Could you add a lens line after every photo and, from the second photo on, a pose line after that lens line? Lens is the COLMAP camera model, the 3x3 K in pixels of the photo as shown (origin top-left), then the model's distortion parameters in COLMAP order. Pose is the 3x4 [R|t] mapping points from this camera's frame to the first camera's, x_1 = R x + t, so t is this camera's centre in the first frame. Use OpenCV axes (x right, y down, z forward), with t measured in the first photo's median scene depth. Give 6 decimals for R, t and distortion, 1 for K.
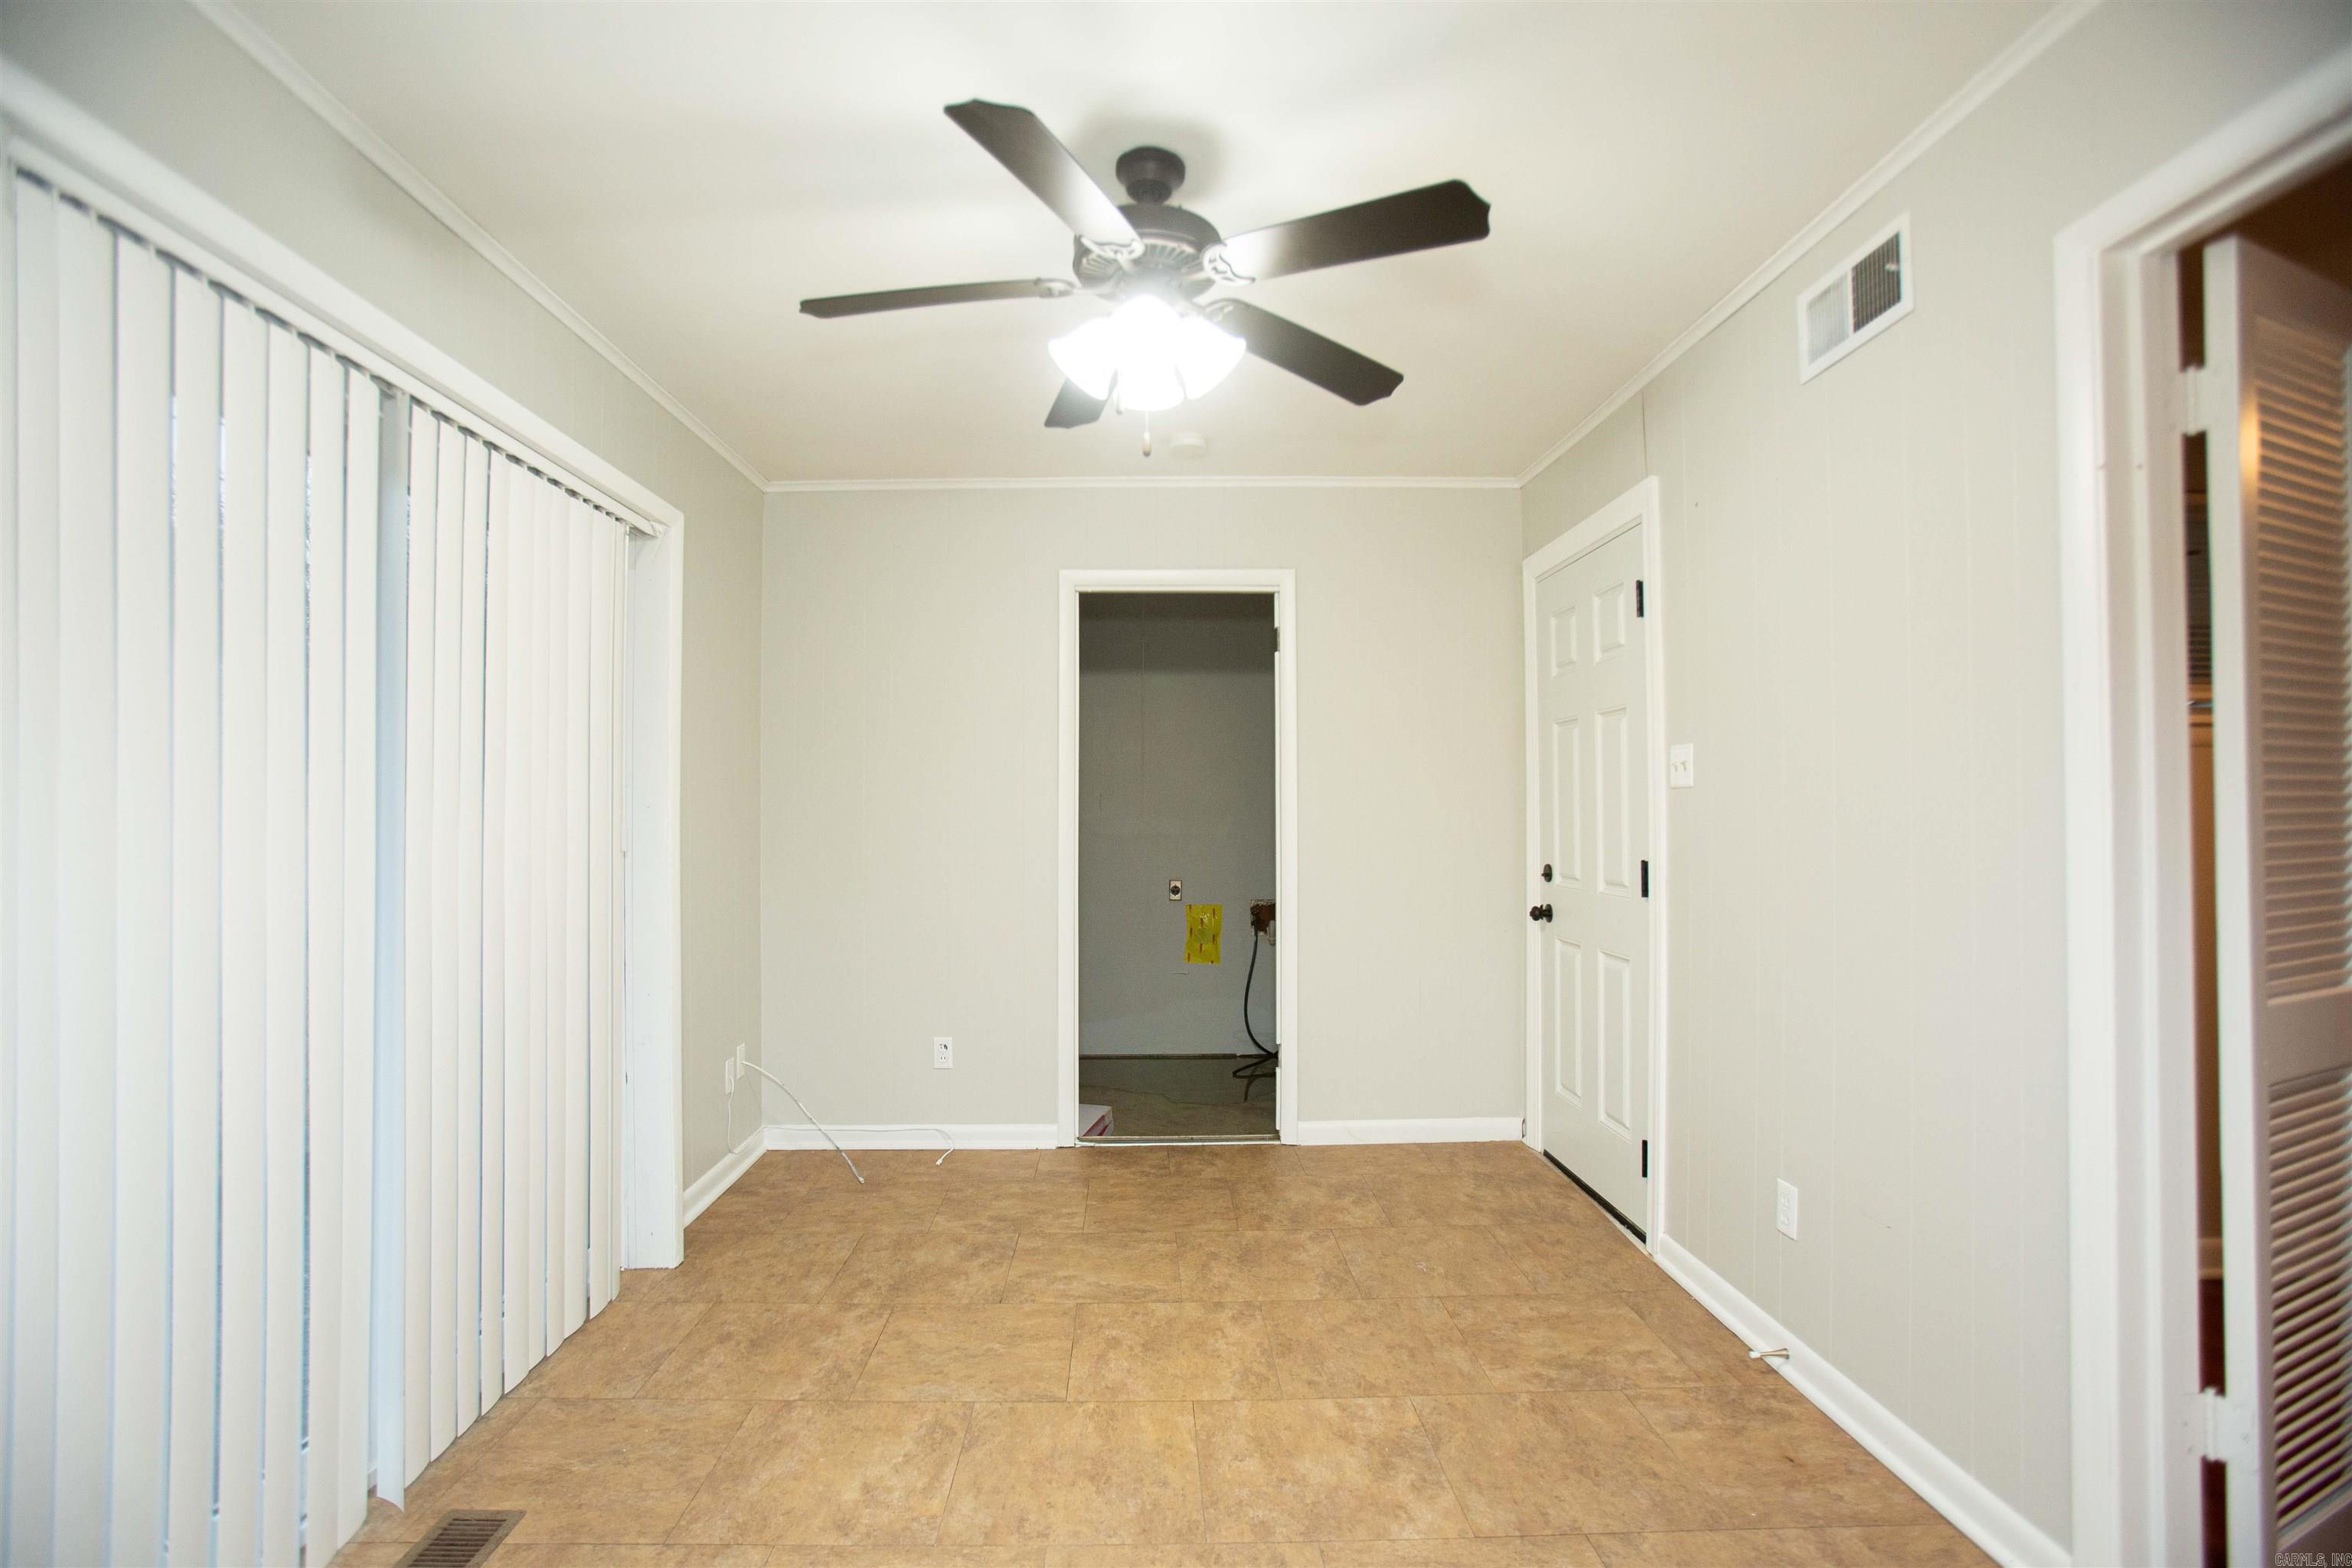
lens RADIAL K [[1081.8, 0, 1153.6], [0, 1081.8, 798.6], [0, 0, 1]] dist [-0.076885, 0.033643]
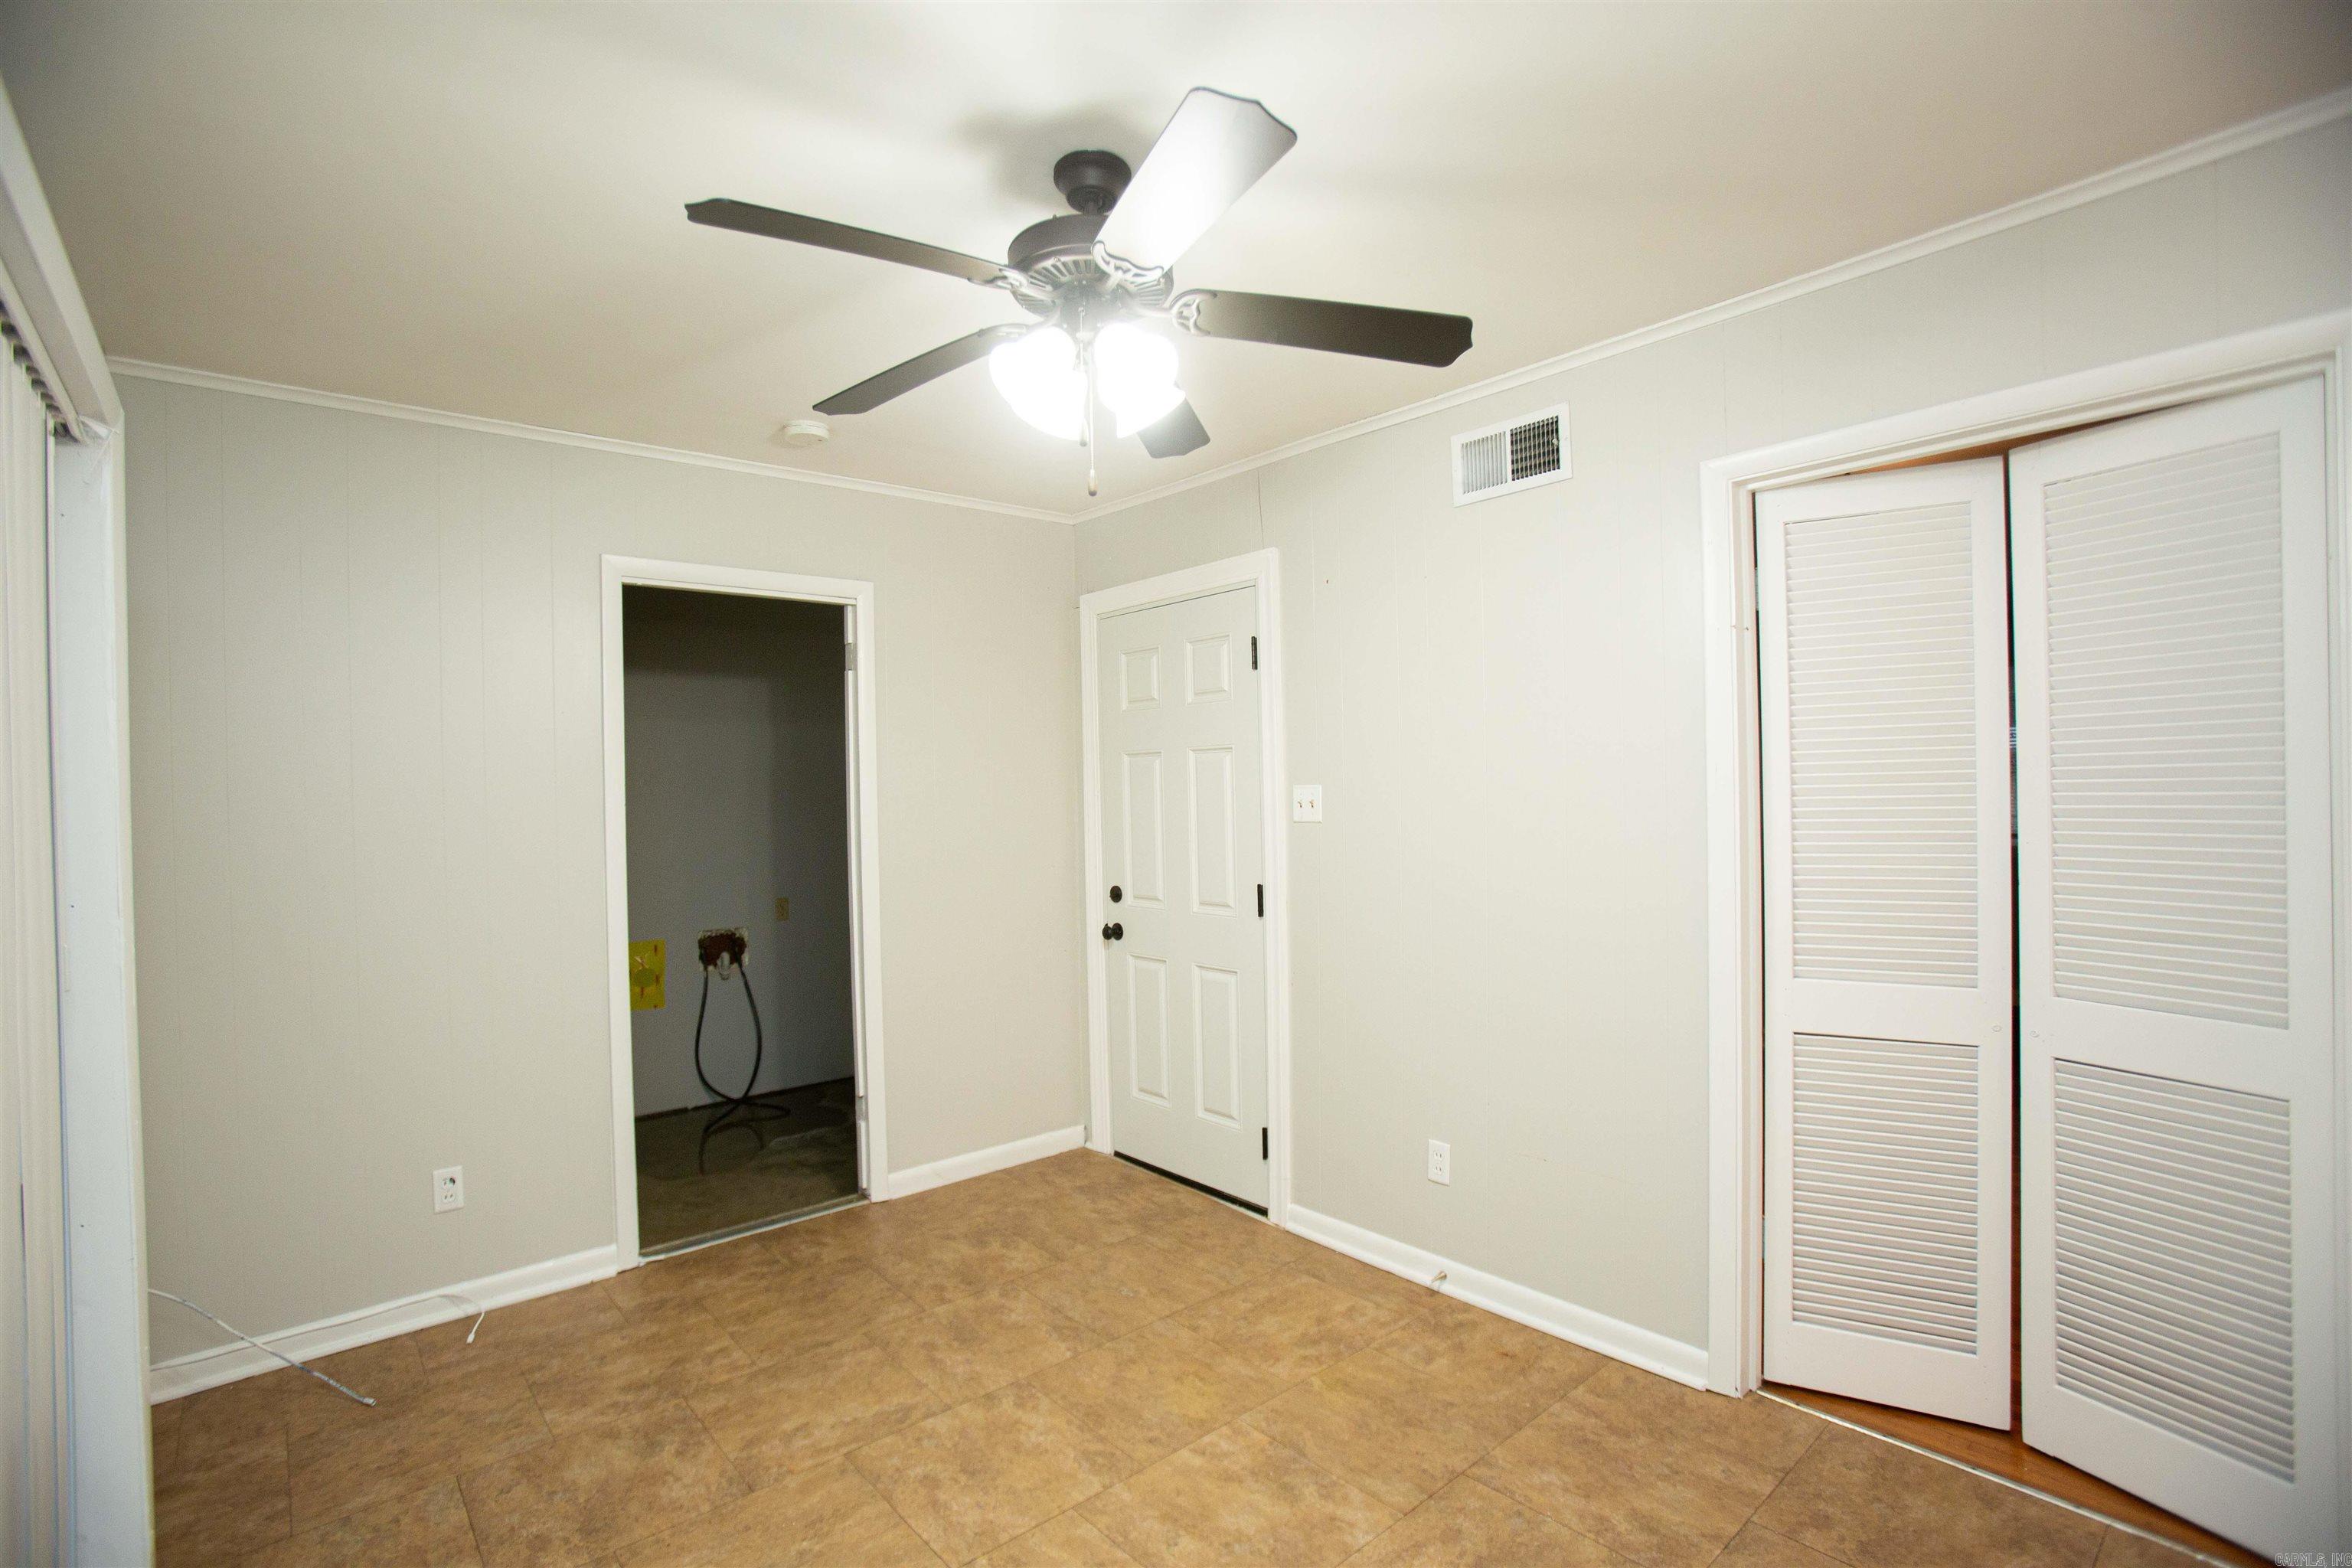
lens RADIAL K [[1081.8, 0, 1153.6], [0, 1081.8, 798.6], [0, 0, 1]] dist [-0.076885, 0.033643]
pose [[0.769366, -0.015489, 0.638621, -0.354890], [0.007515, 0.999856, 0.015198, -0.050445], [-0.638764, -0.006893, 0.769371, 0.177544]]
